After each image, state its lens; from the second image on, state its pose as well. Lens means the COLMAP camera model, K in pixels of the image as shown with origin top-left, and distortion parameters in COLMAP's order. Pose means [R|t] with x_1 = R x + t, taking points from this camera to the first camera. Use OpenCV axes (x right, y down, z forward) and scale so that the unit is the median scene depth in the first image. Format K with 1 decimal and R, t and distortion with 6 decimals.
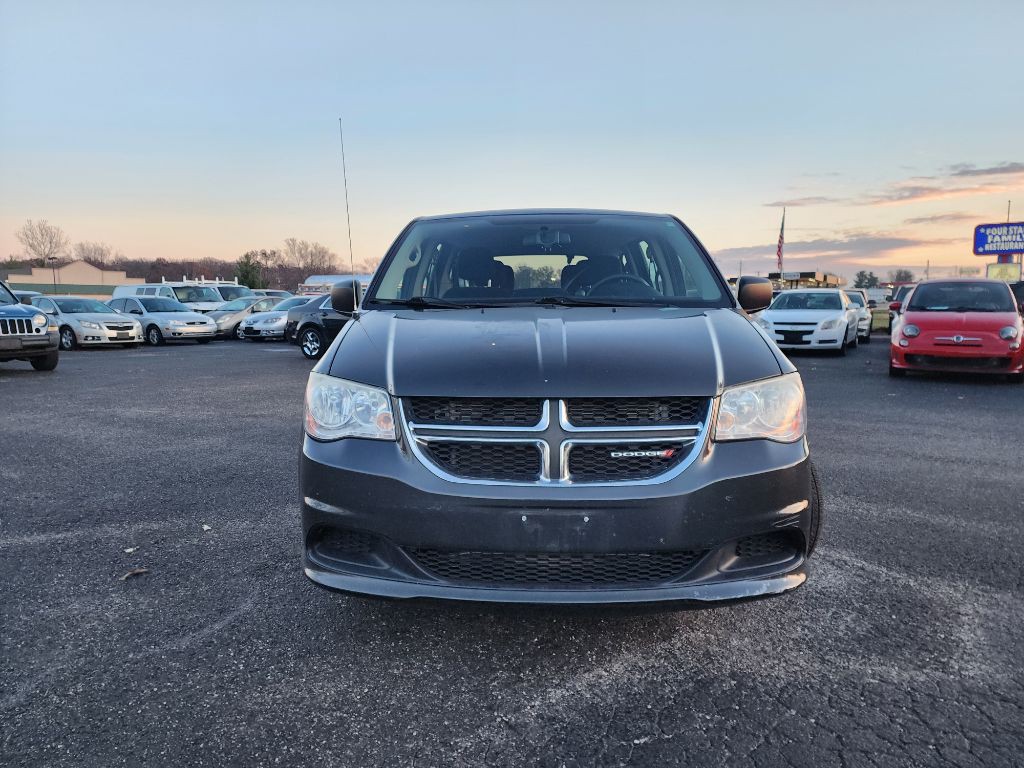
lens RADIAL K [[670.1, 0, 512.0], [0, 670.1, 384.0], [0, 0, 1]] dist [0.082181, -0.070362]
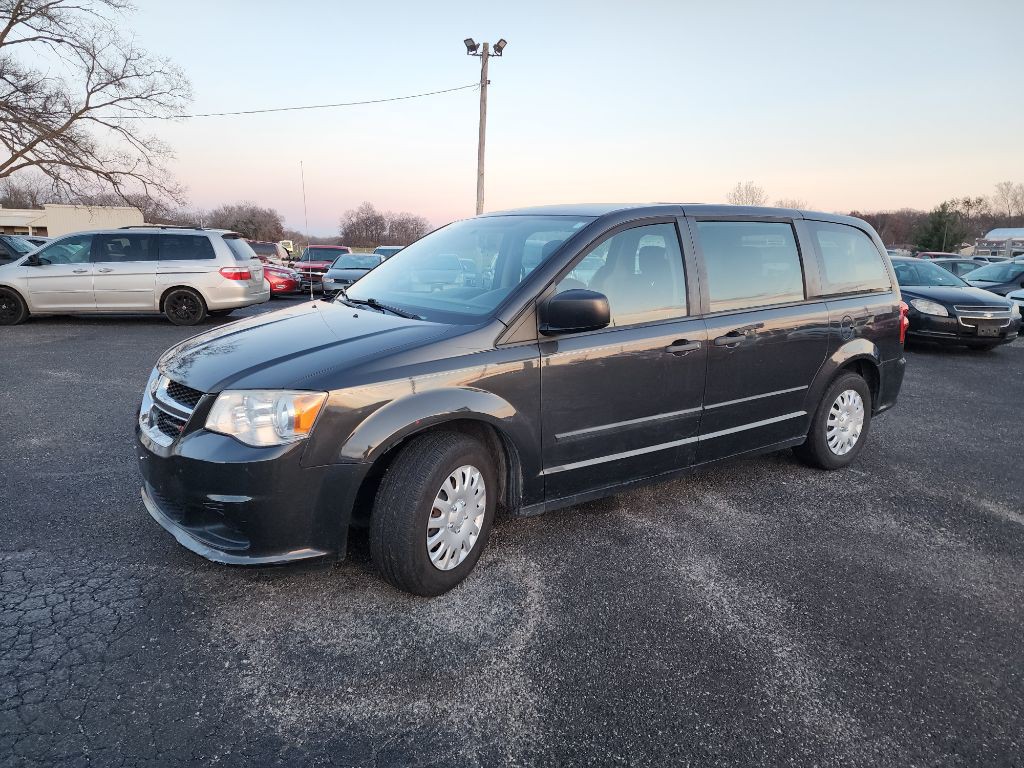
lens RADIAL K [[670.1, 0, 512.0], [0, 670.1, 384.0], [0, 0, 1]] dist [0.082181, -0.070362]
pose [[0.611772, 0.169933, -0.772566, 1.642214], [-0.119531, 0.985297, 0.122073, -0.224017], [0.781951, 0.017665, 0.623090, 0.666735]]
